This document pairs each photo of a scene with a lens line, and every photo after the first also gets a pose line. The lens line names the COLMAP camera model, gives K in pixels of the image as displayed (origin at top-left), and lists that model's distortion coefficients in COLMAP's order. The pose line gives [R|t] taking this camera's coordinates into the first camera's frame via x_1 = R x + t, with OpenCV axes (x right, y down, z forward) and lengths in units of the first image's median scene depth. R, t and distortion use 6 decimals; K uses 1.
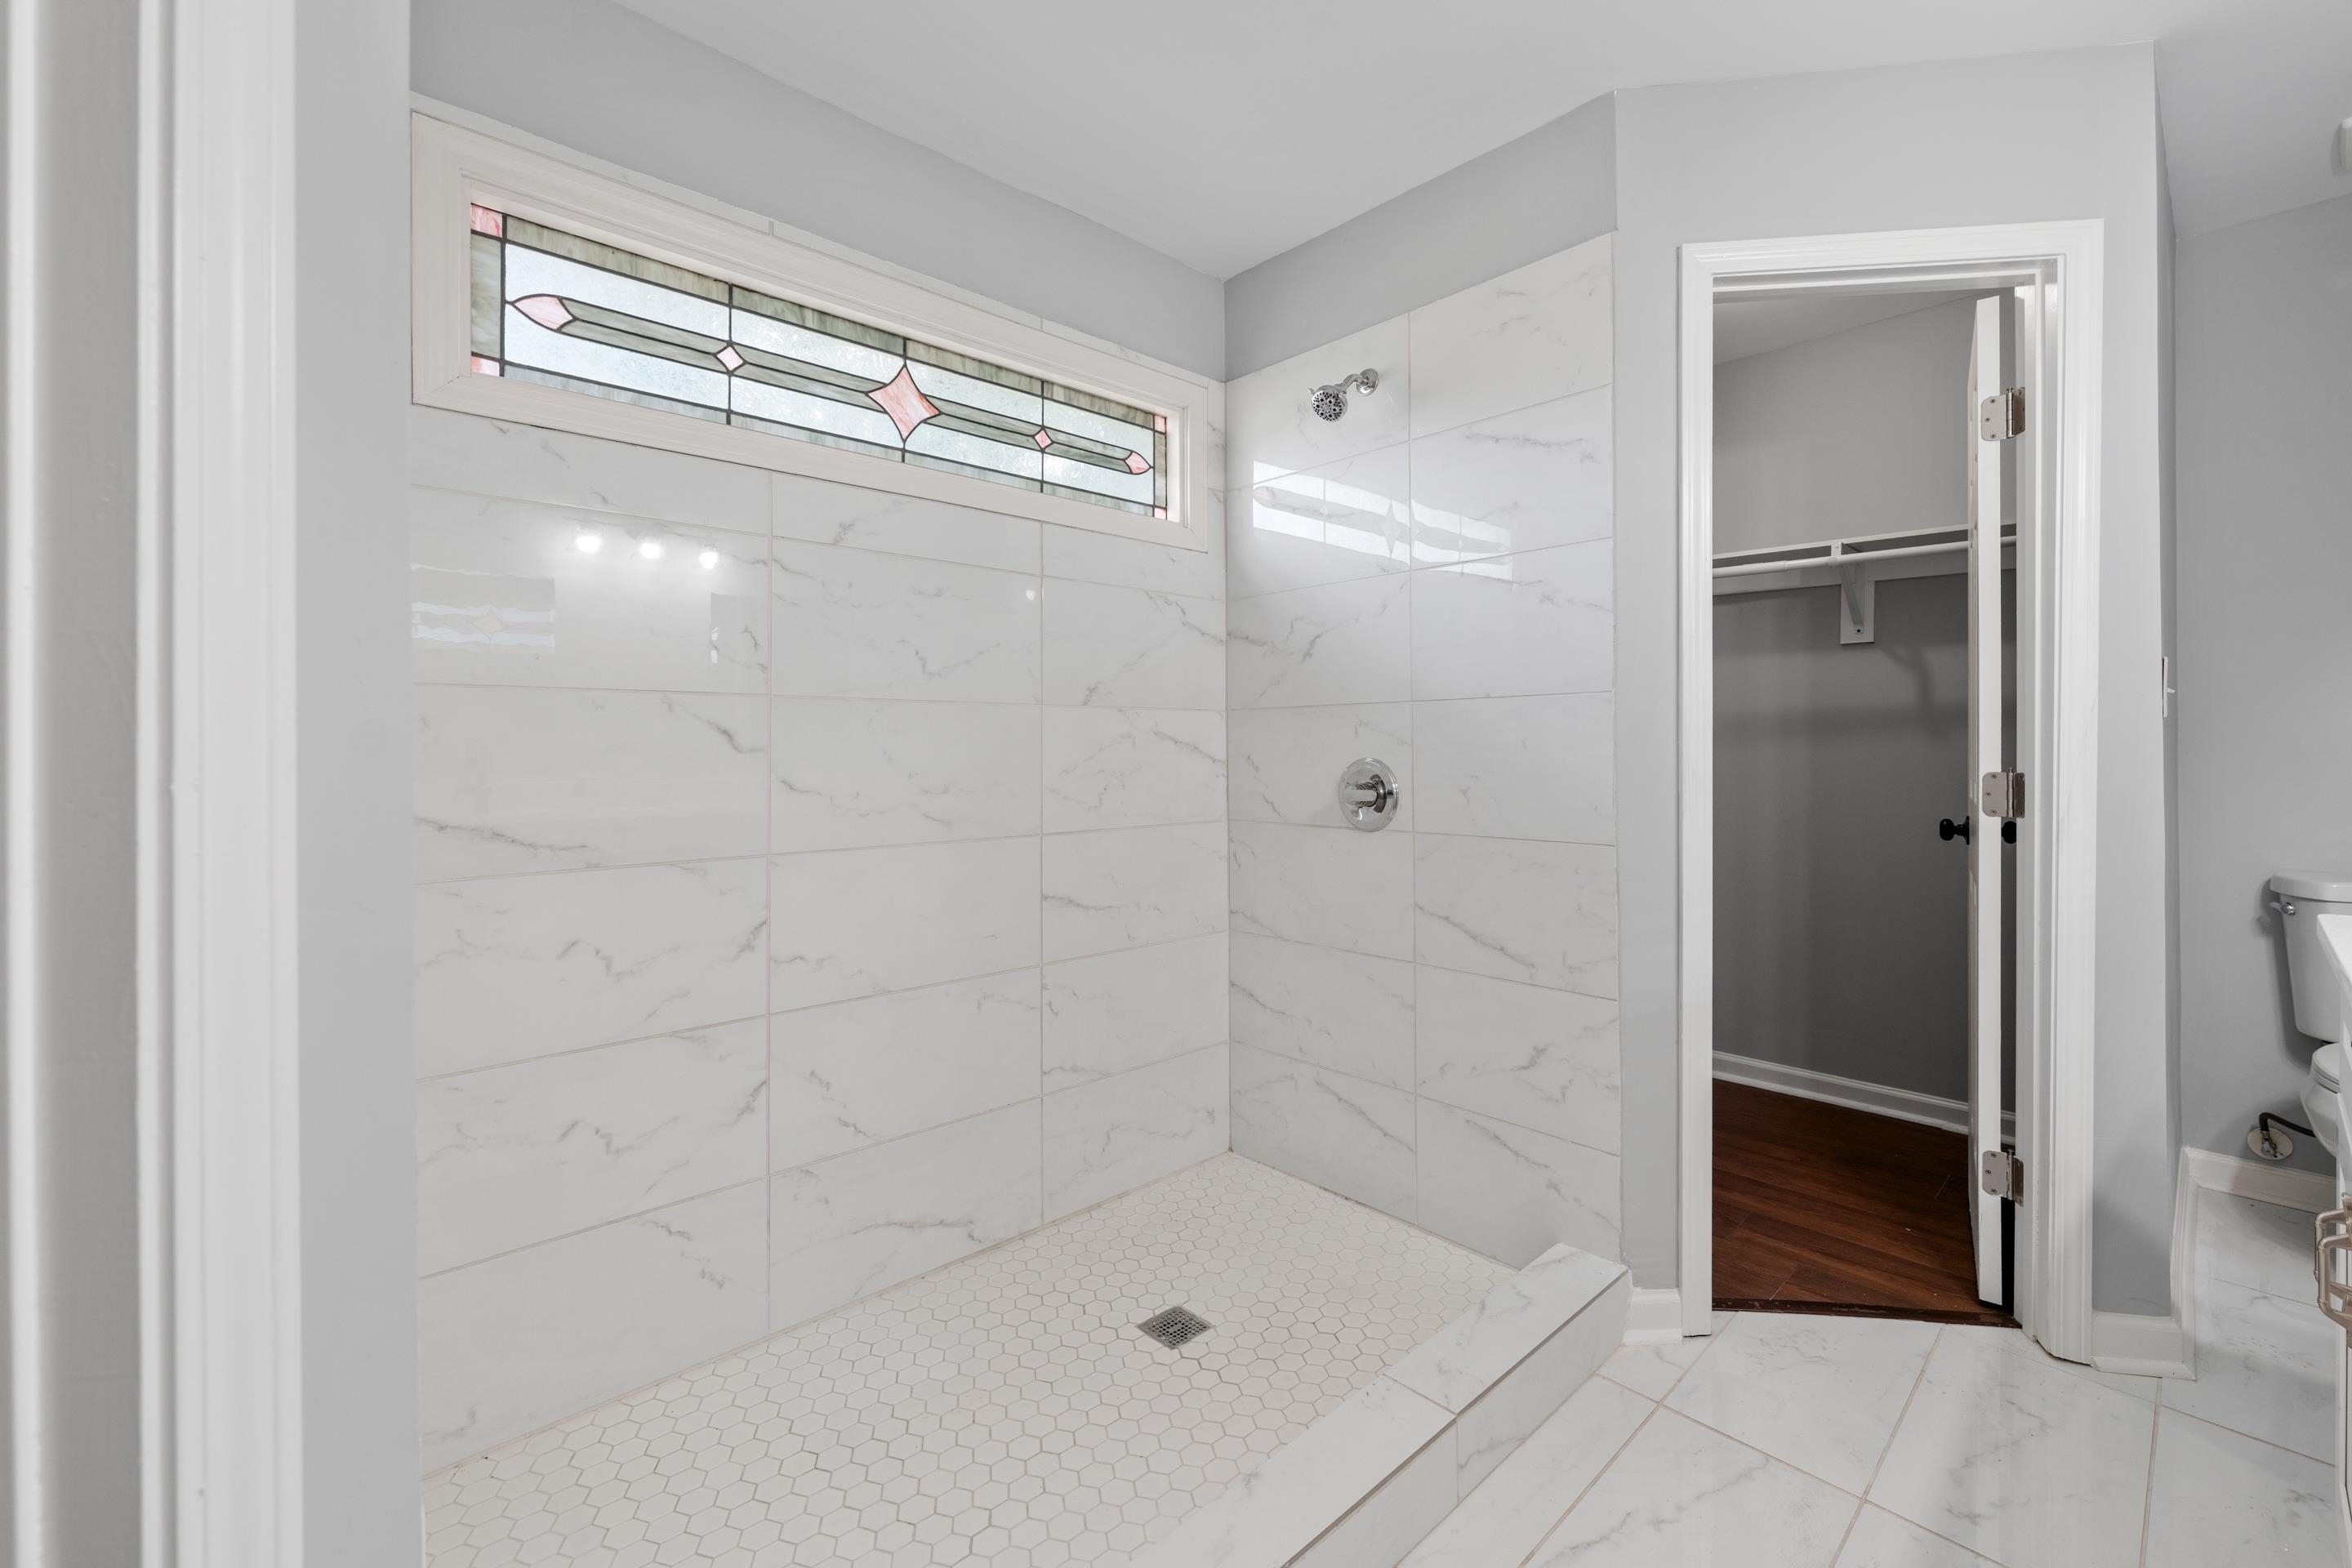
lens RADIAL K [[967.8, 0, 1251.4], [0, 967.8, 746.8], [0, 0, 1]] dist [-0.004126, 0.000904]
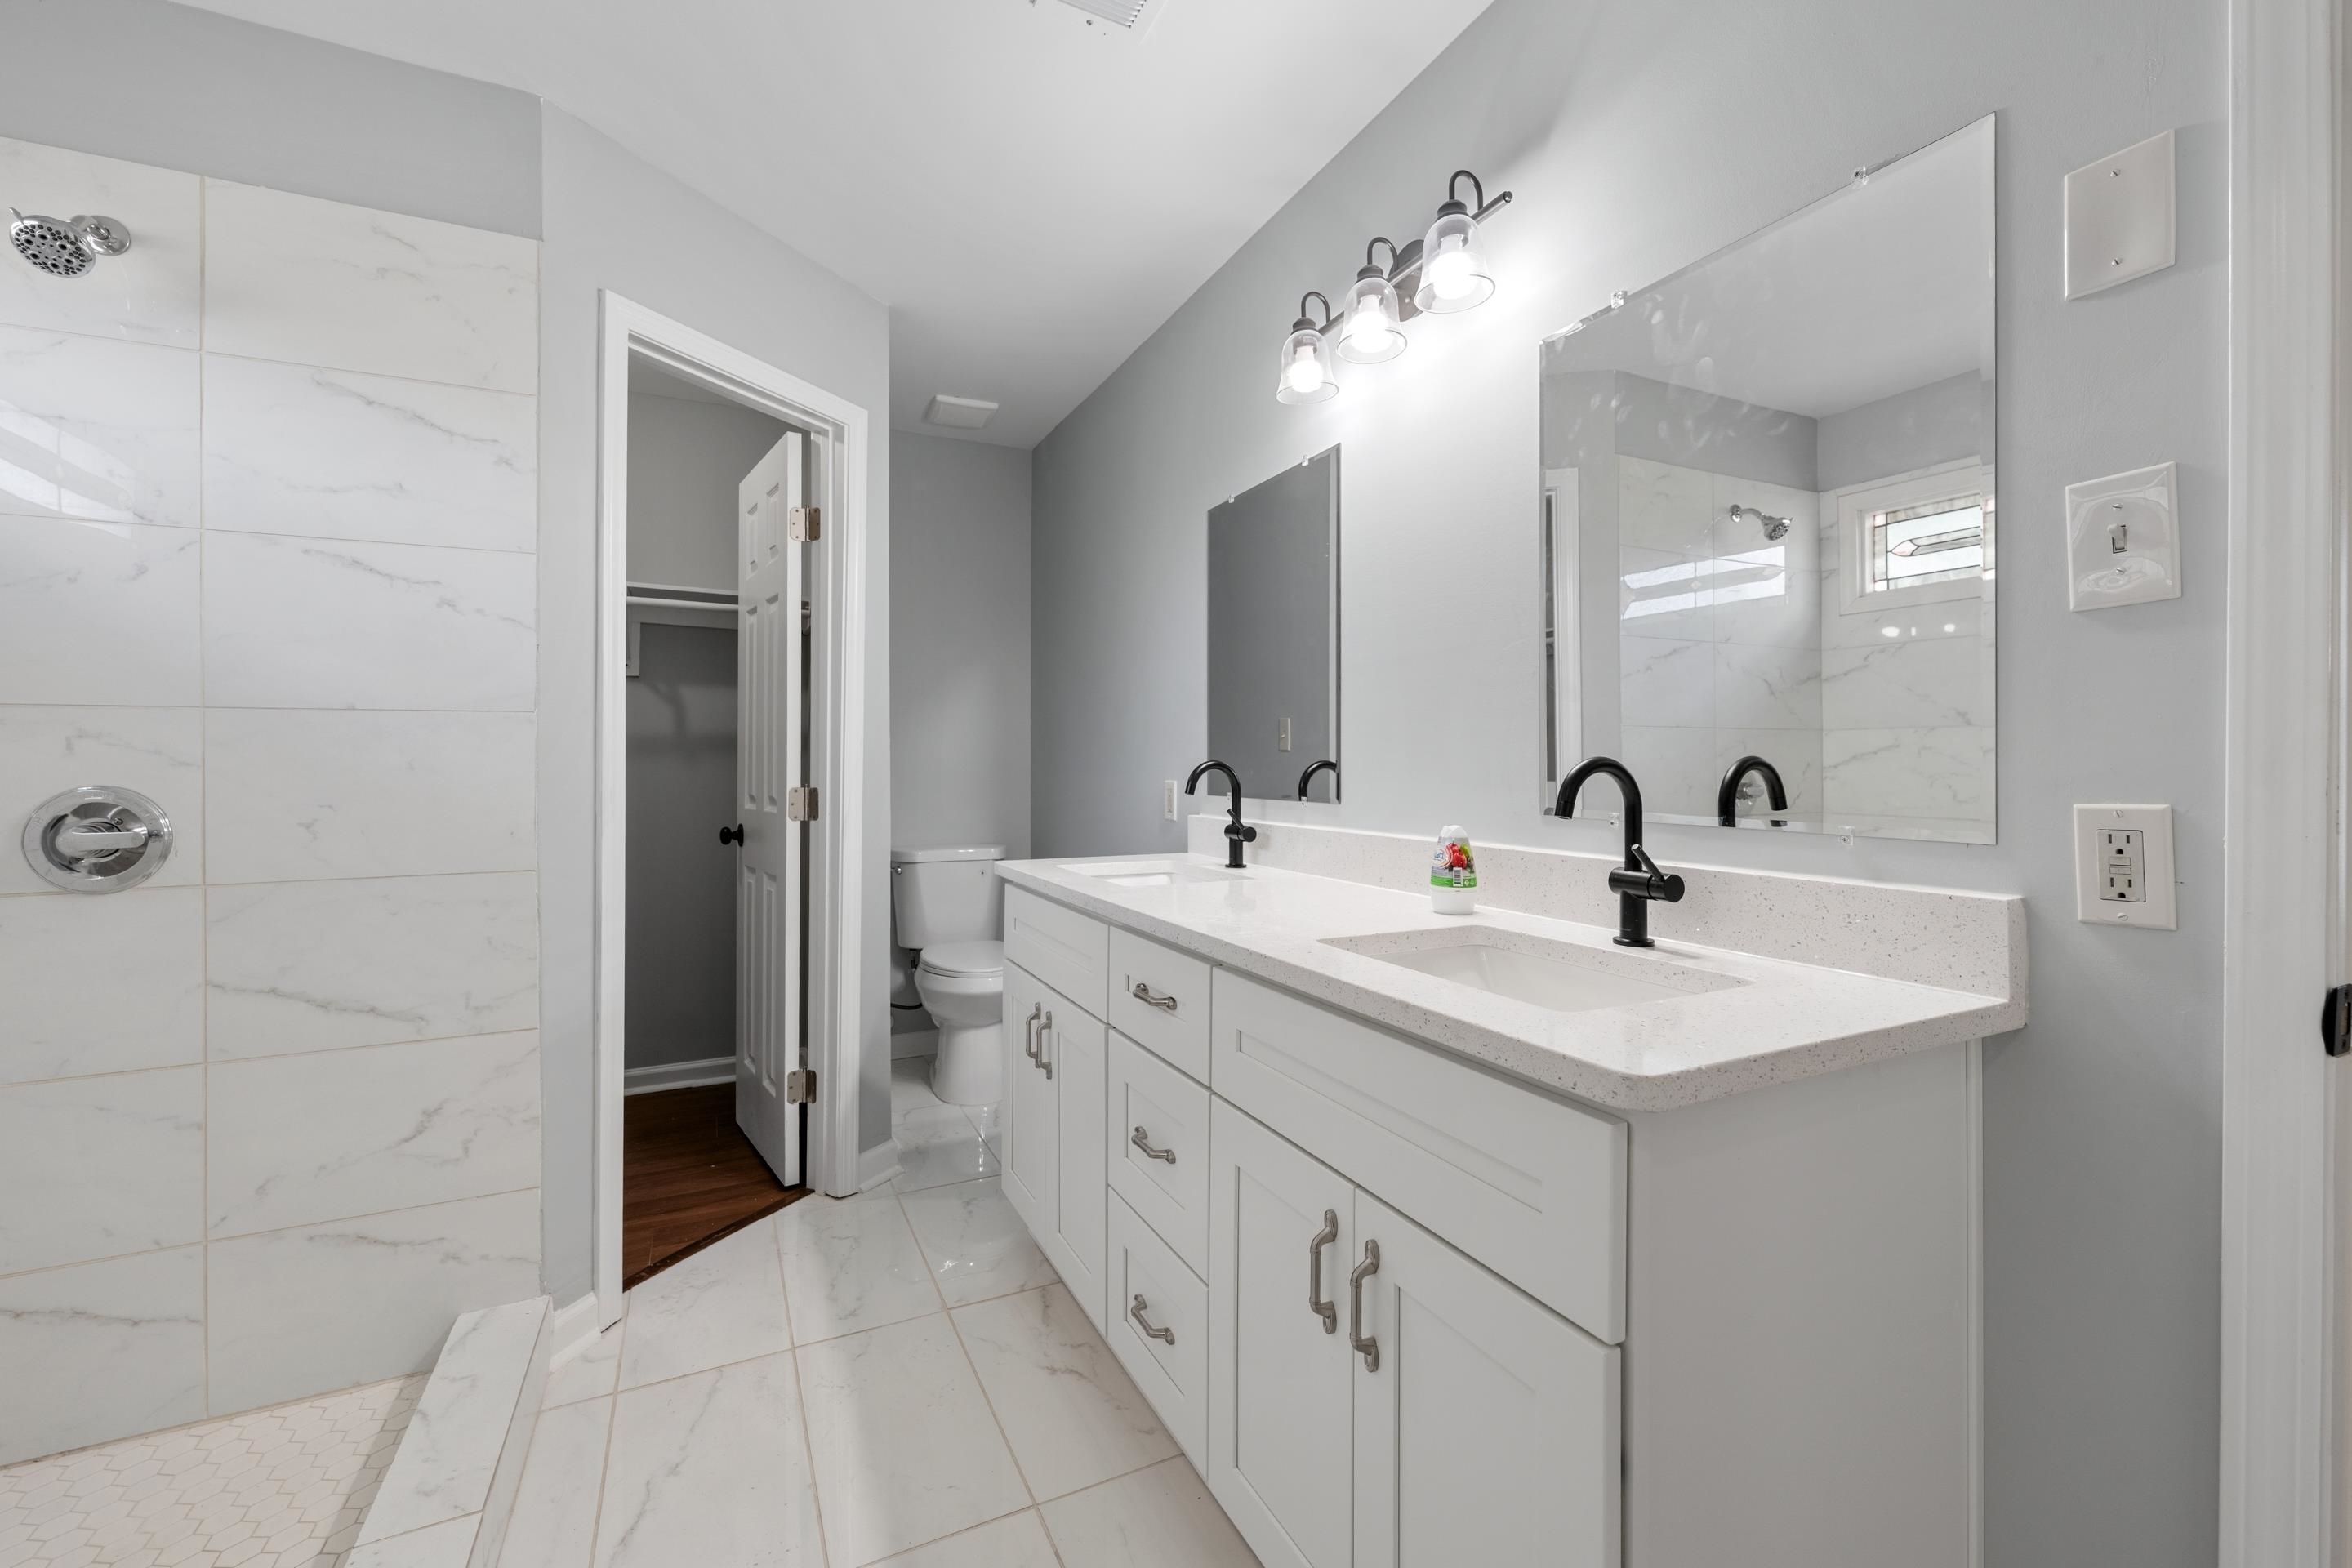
lens RADIAL K [[967.8, 0, 1156.7], [0, 967.8, 775.8], [0, 0, 1]] dist [-0.004126, 0.000904]
pose [[0.325682, -0.007735, 0.945448, -0.323135], [0.002669, 0.999970, 0.007262, 0.001658], [-0.945476, 0.000159, 0.325693, 0.086278]]
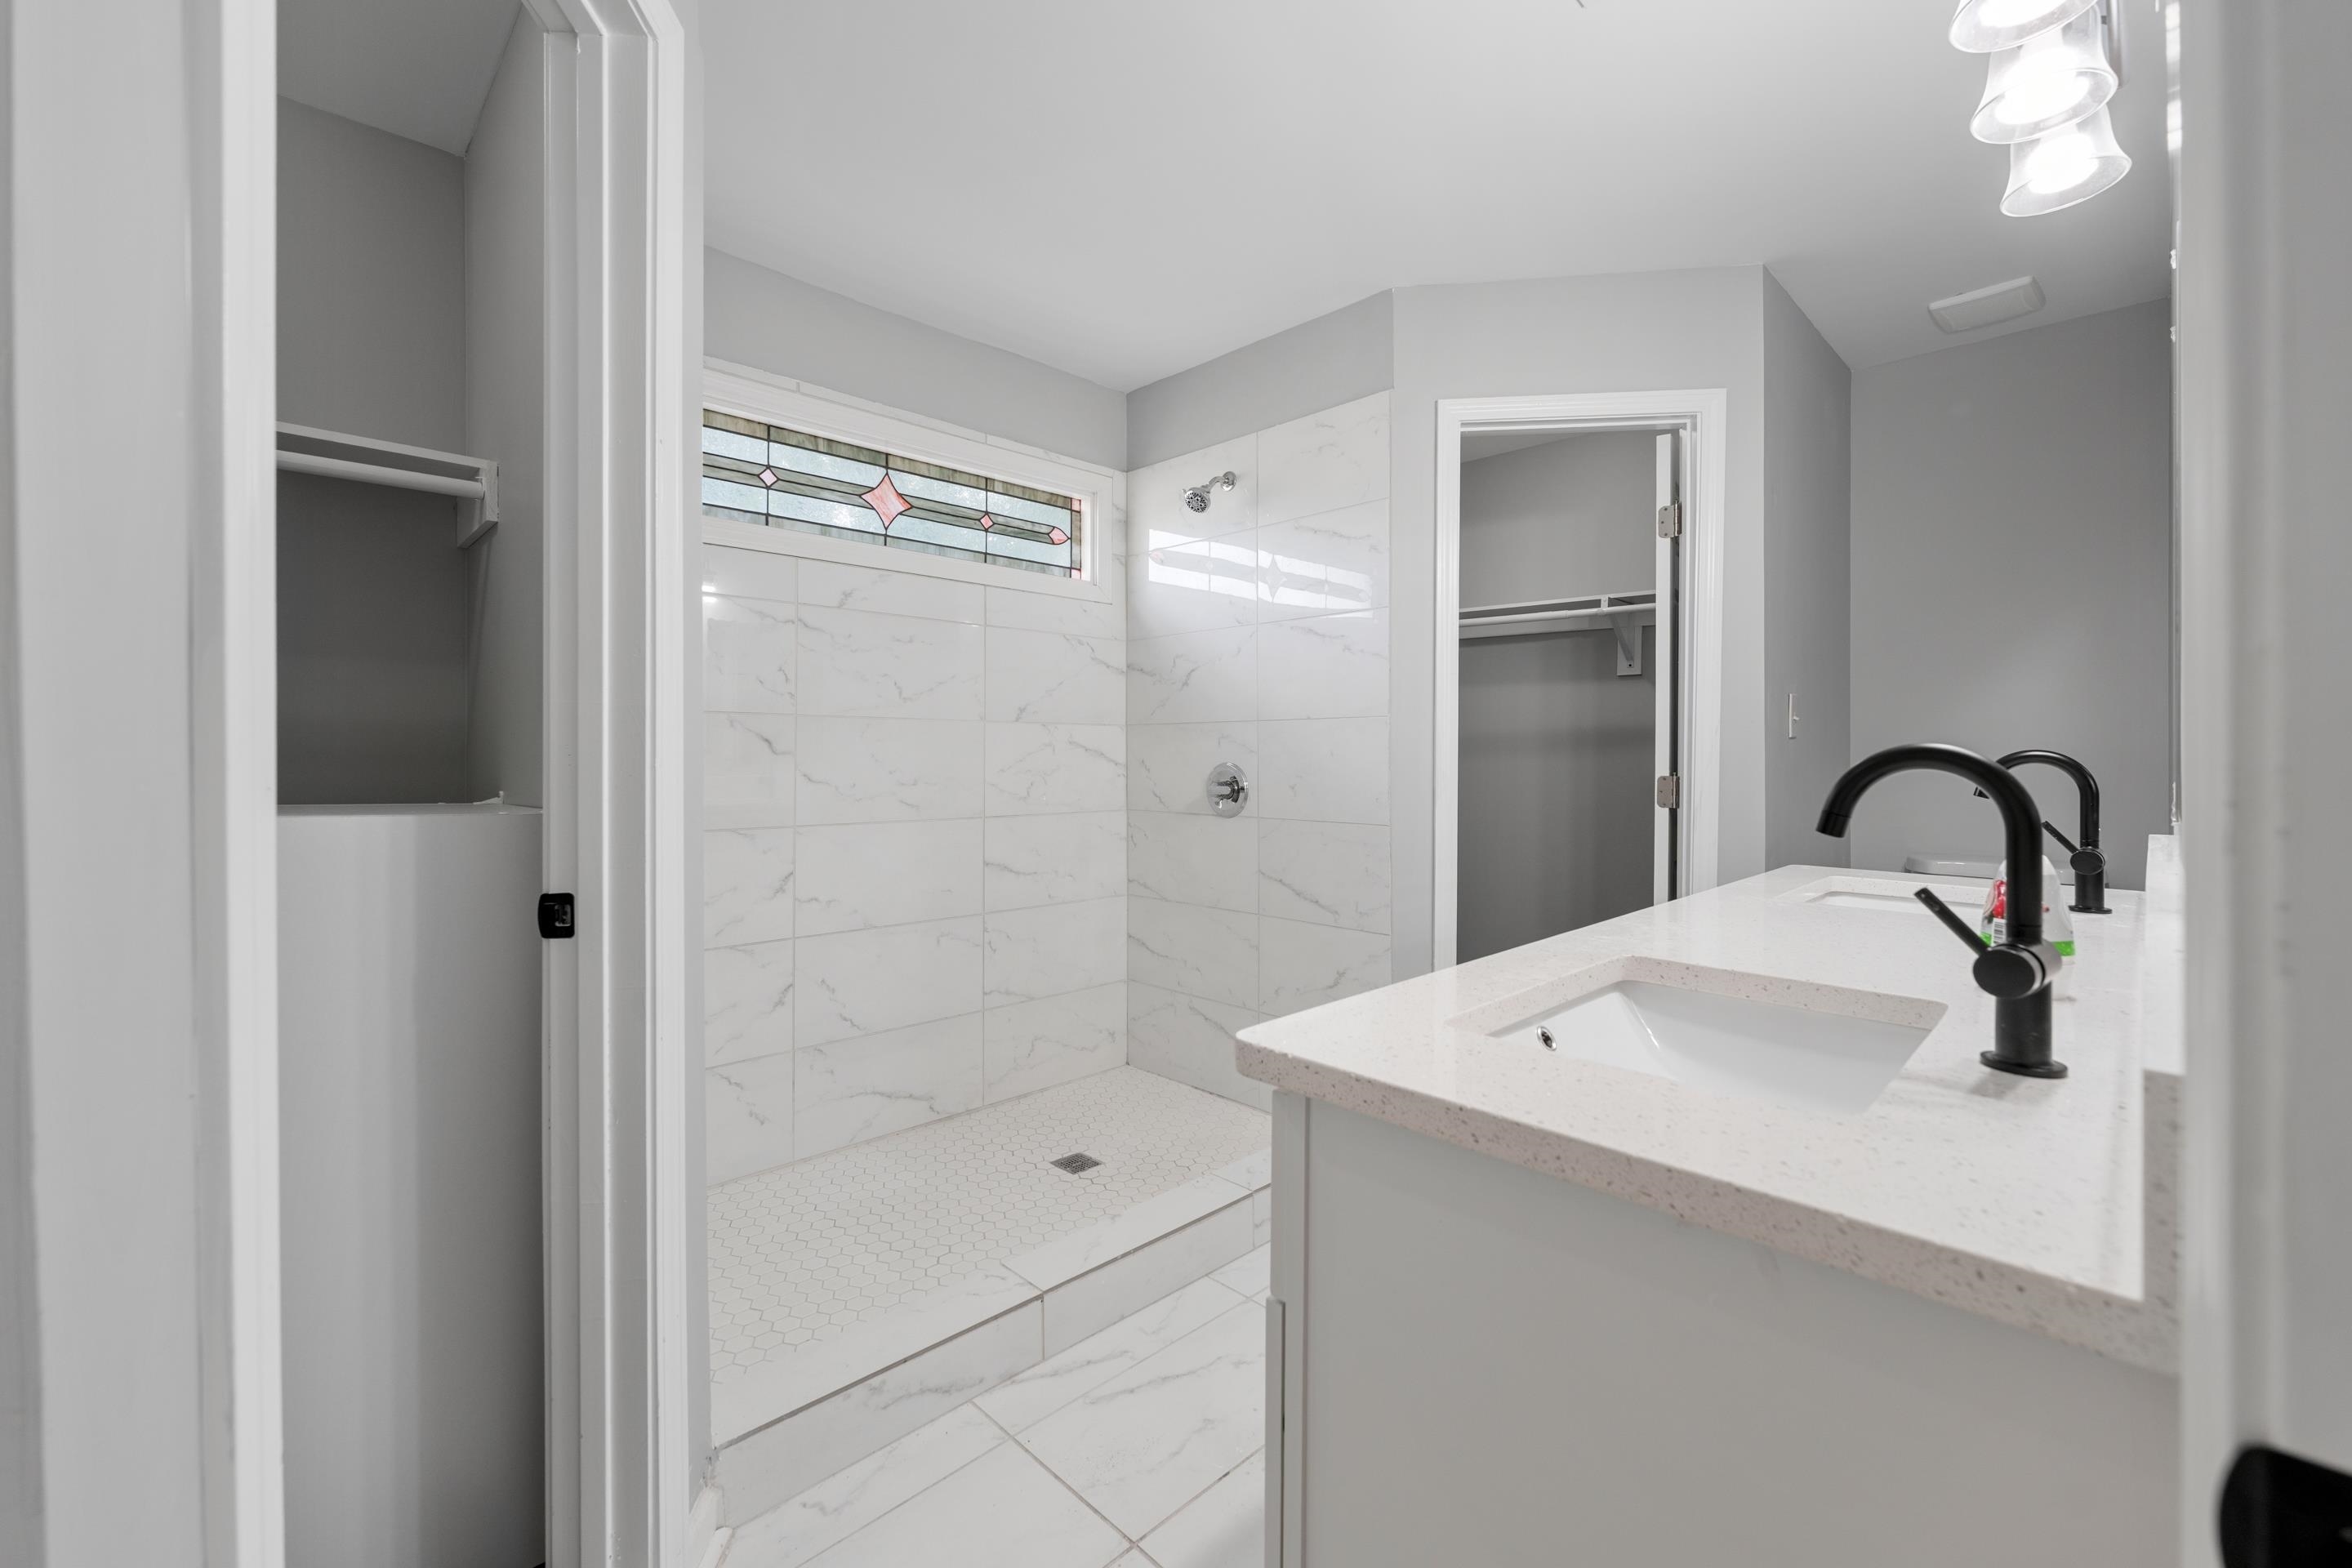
lens RADIAL K [[967.8, 0, 1168.7], [0, 967.8, 773.5], [0, 0, 1]] dist [-0.004126, 0.000904]
pose [[0.999705, 0.008589, -0.022728, 0.081459], [-0.008140, 0.999771, 0.019771, 0.000965], [0.022892, -0.019580, 0.999546, -0.394143]]
